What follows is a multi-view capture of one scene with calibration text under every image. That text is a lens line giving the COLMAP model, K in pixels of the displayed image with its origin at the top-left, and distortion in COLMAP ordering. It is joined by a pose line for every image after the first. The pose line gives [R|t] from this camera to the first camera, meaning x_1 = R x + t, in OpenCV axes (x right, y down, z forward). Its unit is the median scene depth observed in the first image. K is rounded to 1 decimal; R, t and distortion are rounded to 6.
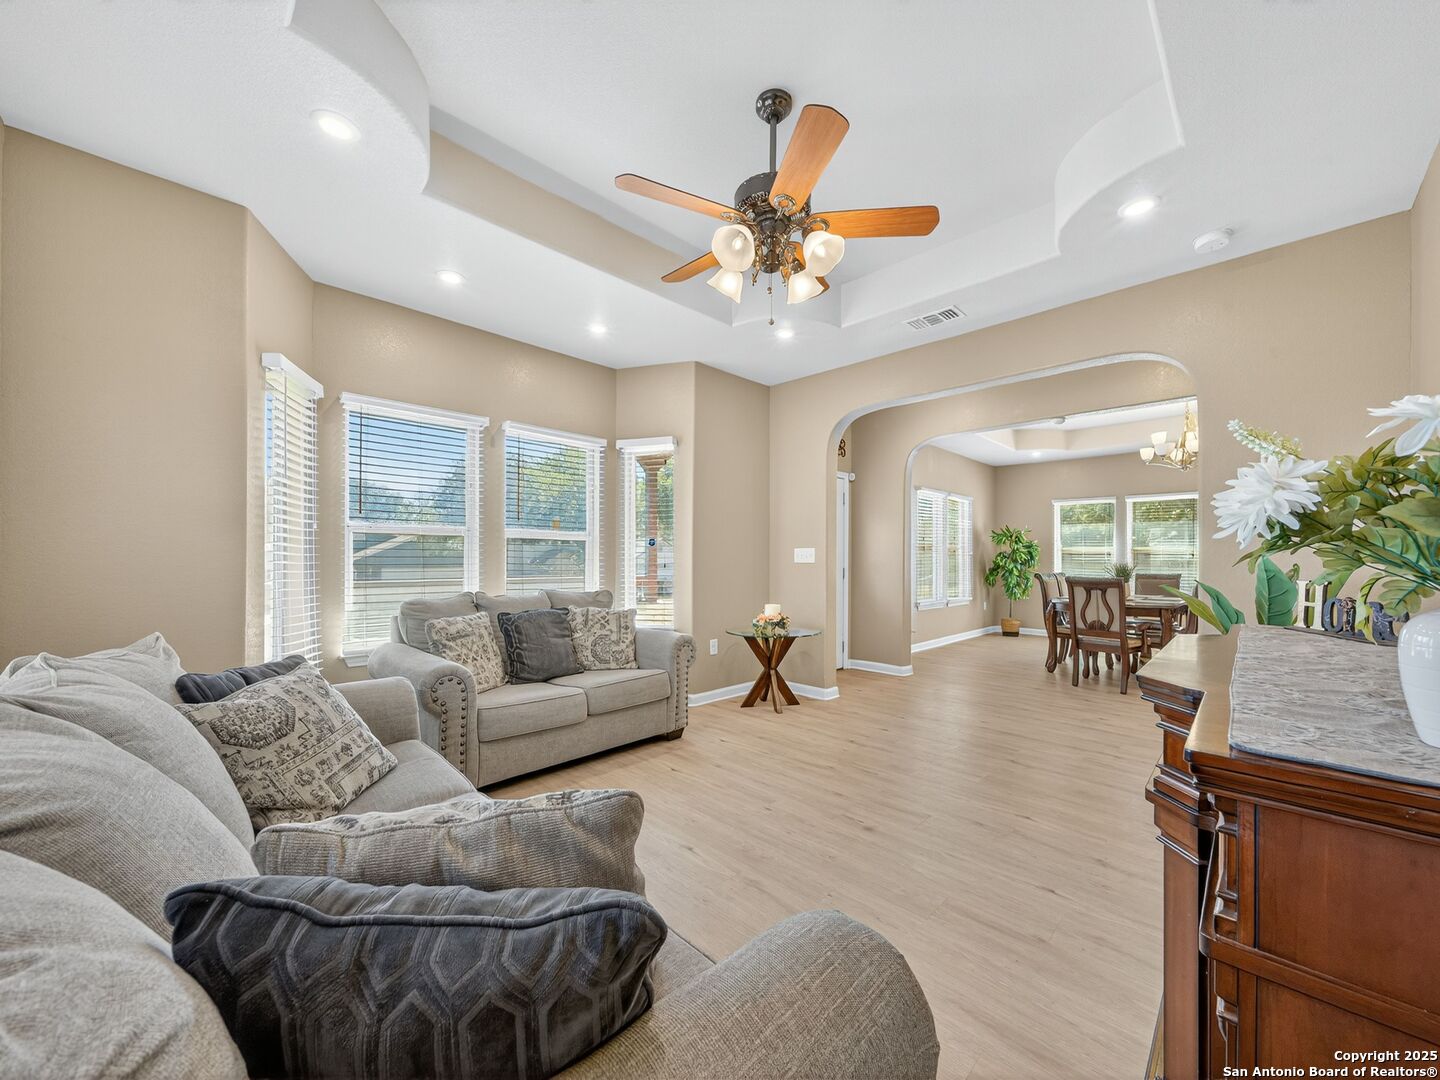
lens RADIAL K [[559.8, 0, 735.0], [0, 559.8, 549.3], [0, 0, 1]] dist [0.001931, 0.000446]
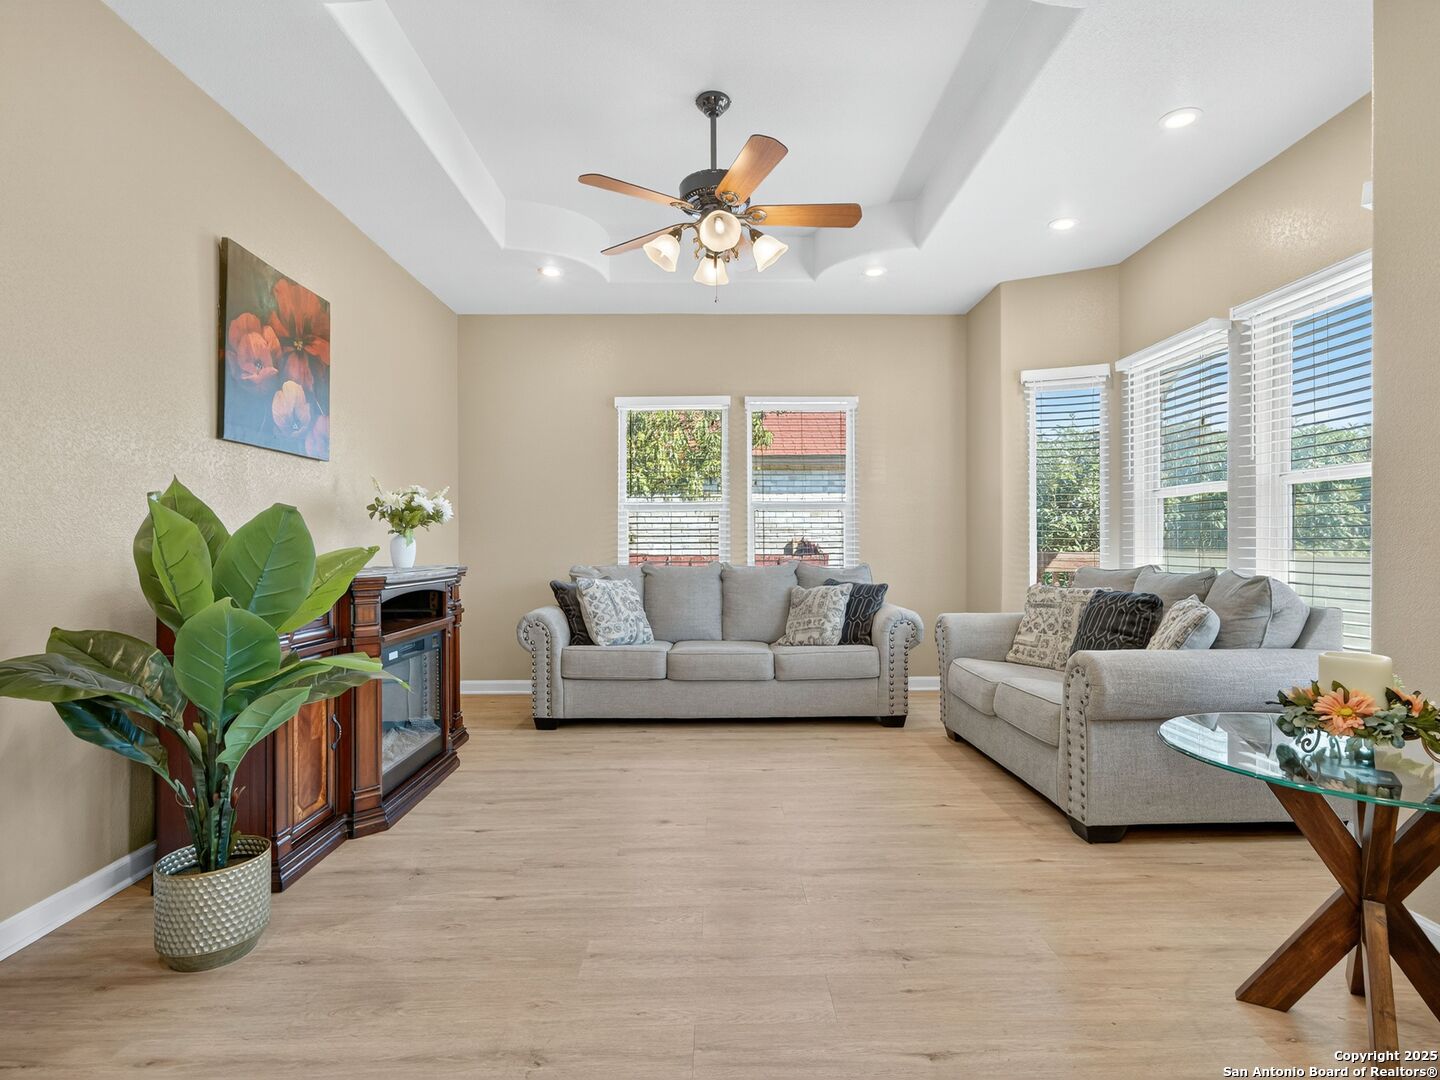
lens RADIAL K [[749.3, 0, 735.3], [0, 749.3, 541.5], [0, 0, 1]] dist [-0.012505, 0.021471]
pose [[-0.699639, -0.005240, -0.714477, 0.647821], [0.010896, 0.999779, -0.018002, 0.049595], [0.714413, -0.020380, -0.699427, 1.230535]]
